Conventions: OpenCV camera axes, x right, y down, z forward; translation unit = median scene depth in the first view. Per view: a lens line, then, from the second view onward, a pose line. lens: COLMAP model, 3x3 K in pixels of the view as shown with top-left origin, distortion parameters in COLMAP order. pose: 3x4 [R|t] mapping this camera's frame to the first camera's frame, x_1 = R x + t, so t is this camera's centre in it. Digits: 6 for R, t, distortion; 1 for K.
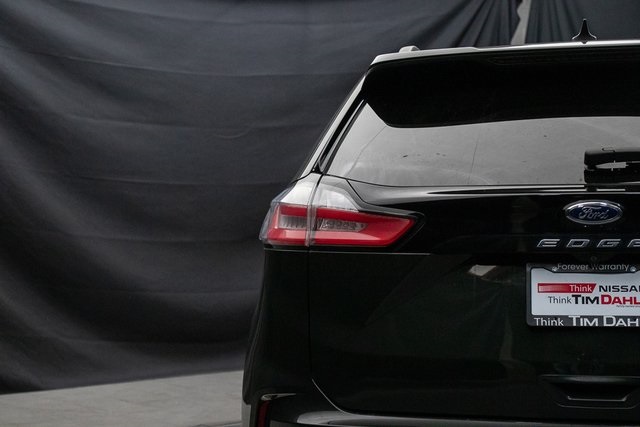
lens RADIAL K [[1586.2, 0, 314.3], [0, 1586.2, 219.1], [0, 0, 1]] dist [0.390854, 0.000000]
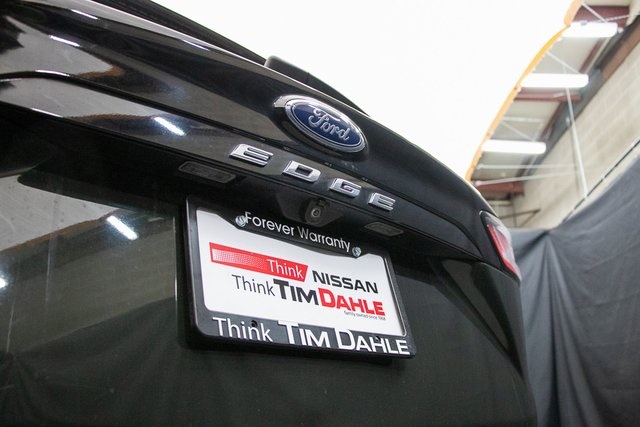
lens RADIAL K [[576.3, 0, 321.1], [0, 576.3, 213.6], [0, 0, 1]] dist [-0.168838, -0.002288]
pose [[0.614738, 0.271671, 0.740467, 0.042306], [-0.016473, 0.943026, -0.332312, 0.083069], [-0.788559, 0.192087, 0.584189, 0.882493]]
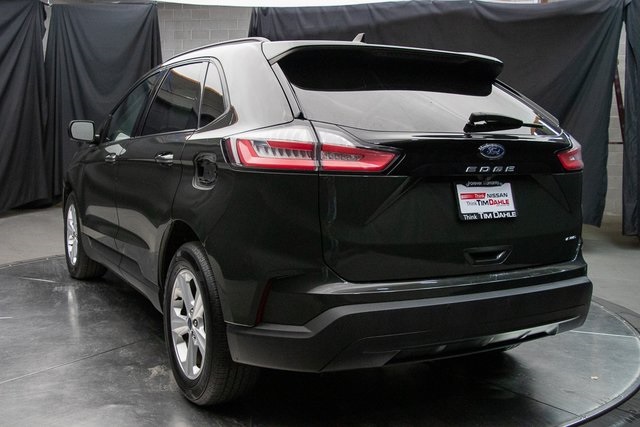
lens RADIAL K [[722.1, 0, 317.2], [0, 722.1, 214.6], [0, 0, 1]] dist [0.016246, 0.000000]
pose [[0.761722, -0.046276, 0.646249, -0.448141], [-0.018475, 0.995489, 0.093061, -0.004622], [-0.647640, -0.082826, 0.757431, 0.532089]]
